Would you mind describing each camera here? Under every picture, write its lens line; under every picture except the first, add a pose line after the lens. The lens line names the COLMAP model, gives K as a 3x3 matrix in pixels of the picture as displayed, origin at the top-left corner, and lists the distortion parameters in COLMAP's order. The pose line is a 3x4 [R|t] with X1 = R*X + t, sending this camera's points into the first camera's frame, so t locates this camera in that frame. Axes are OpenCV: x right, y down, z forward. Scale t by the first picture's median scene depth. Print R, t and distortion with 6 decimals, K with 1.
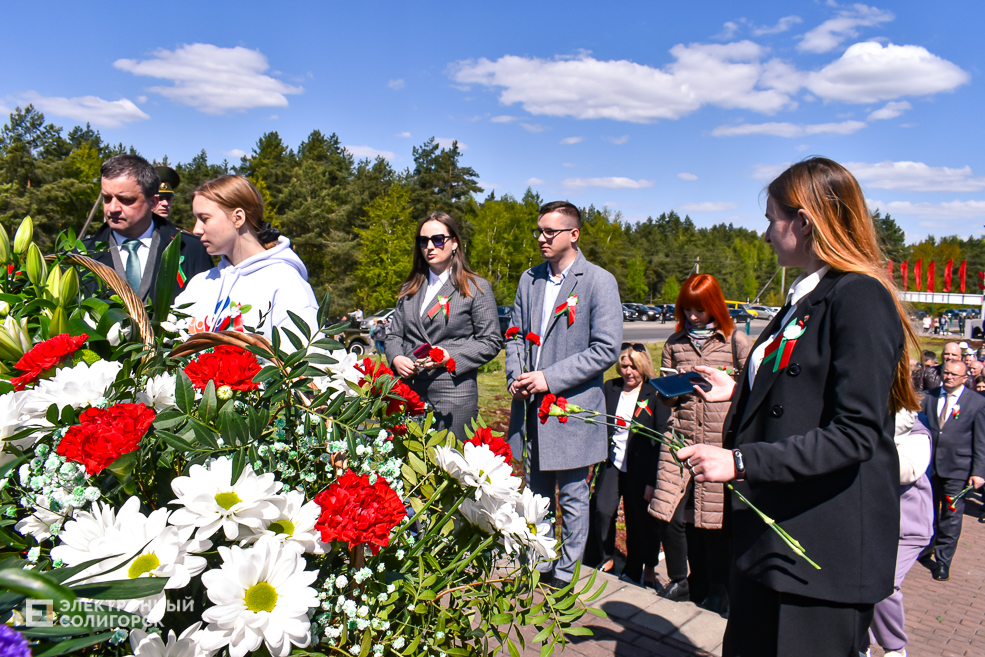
lens RADIAL K [[665.3, 0, 486.2], [0, 665.3, 299.9], [0, 0, 1]] dist [-0.009923, 0.005129]
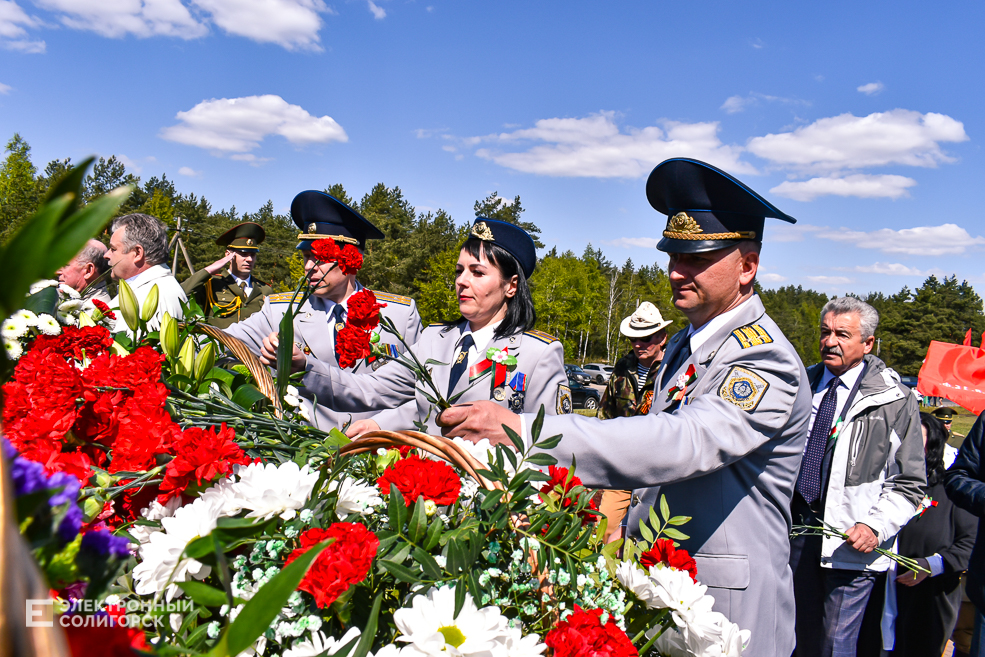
lens RADIAL K [[784.0, 0, 480.6], [0, 784.0, 325.7], [0, 0, 1]] dist [-0.044175, 0.004814]
pose [[0.996019, 0.029467, -0.084126, 0.002664], [-0.033794, 0.998153, -0.050480, 0.015183], [0.082483, 0.053122, 0.995176, -0.158695]]
